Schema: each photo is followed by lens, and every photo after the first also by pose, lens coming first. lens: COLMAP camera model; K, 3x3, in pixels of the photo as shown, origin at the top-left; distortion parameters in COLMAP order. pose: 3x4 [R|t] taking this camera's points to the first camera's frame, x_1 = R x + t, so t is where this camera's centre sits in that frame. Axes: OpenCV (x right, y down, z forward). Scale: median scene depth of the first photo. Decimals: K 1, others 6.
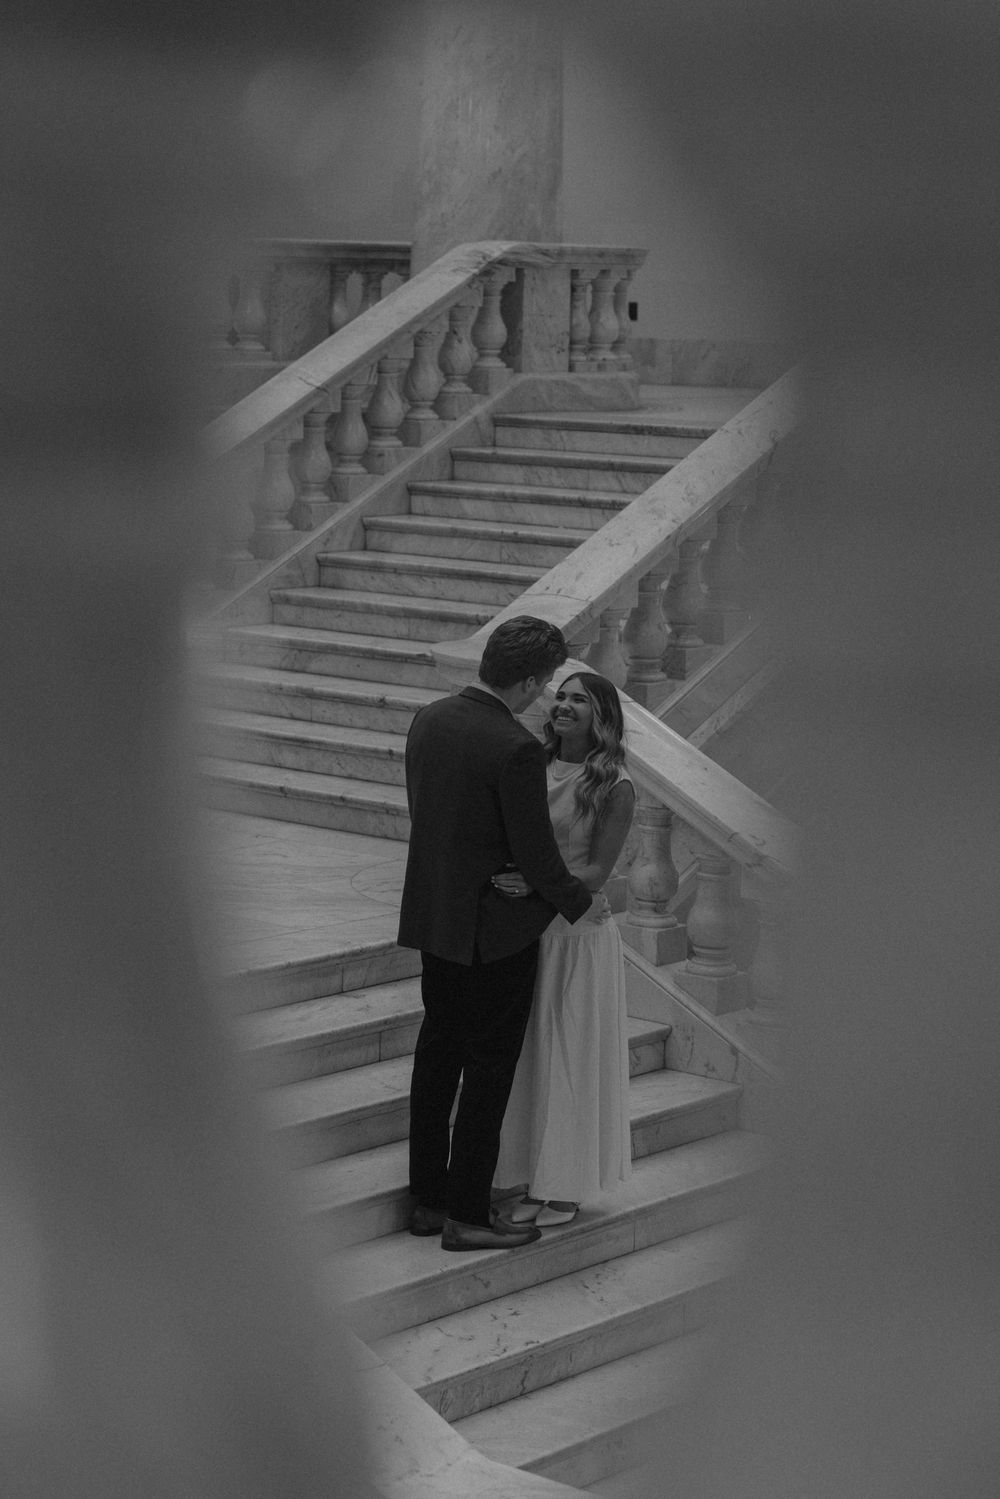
lens RADIAL K [[3250.6, 0, 500.0], [0, 3250.6, 749.5], [0, 0, 1]] dist [-0.016632, -0.127601]
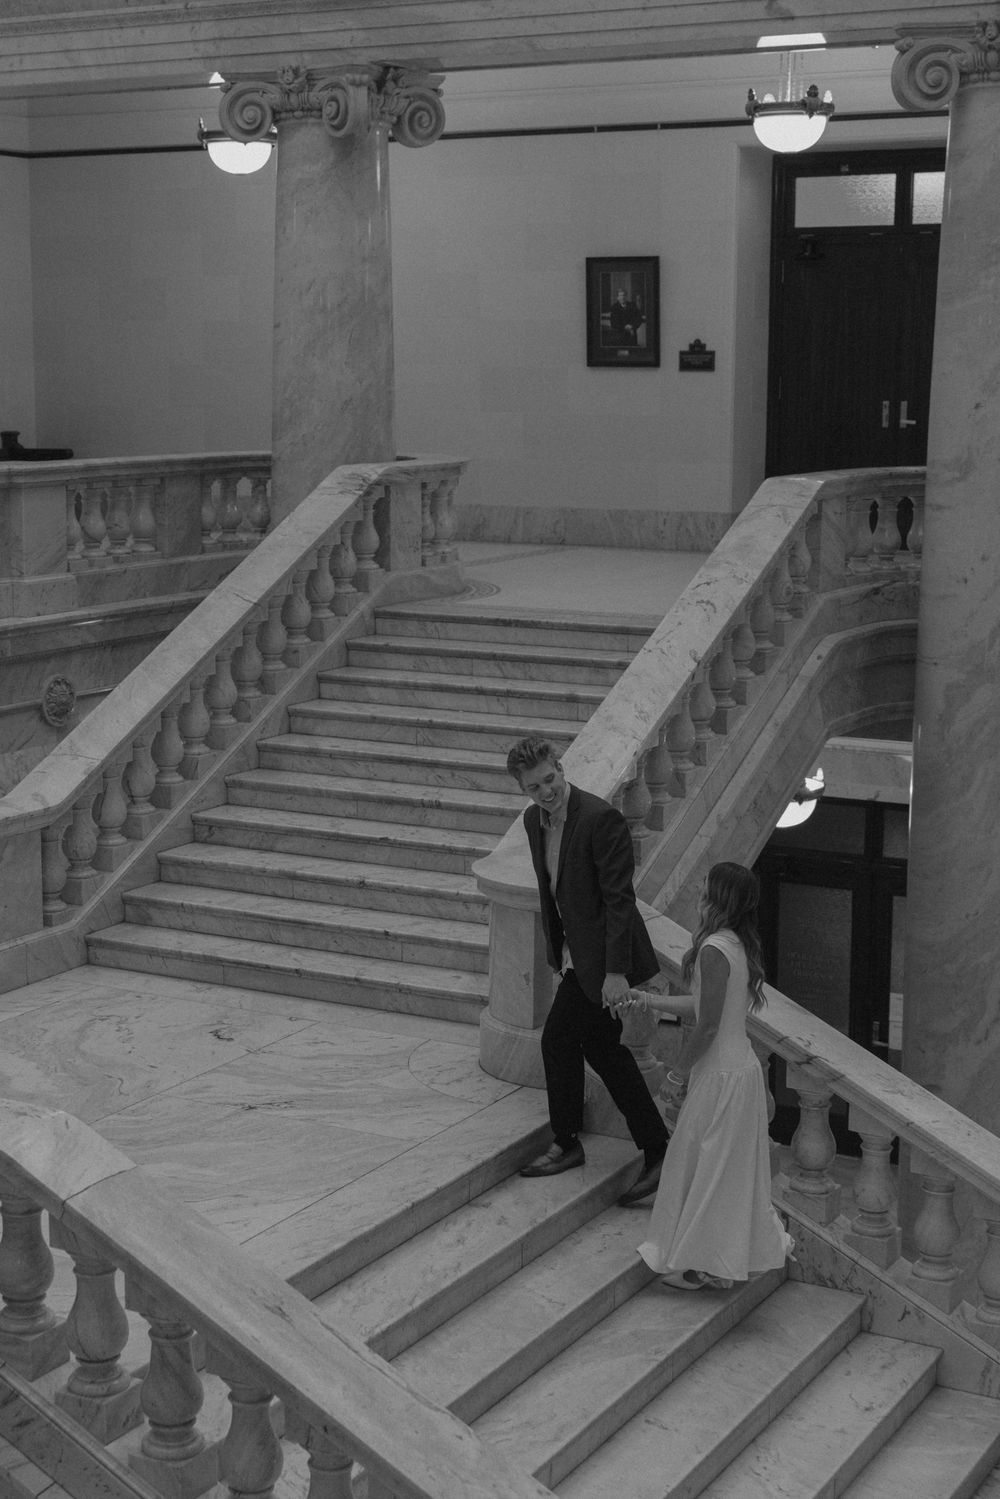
lens RADIAL K [[2373.1, 0, 467.2], [0, 2373.1, 777.7], [0, 0, 1]] dist [0.011224, 0.067290]
pose [[0.980834, -0.053129, 0.187462, -0.142976], [0.045754, 0.998007, 0.043453, -0.080263], [-0.189397, -0.034043, 0.981310, 0.127864]]
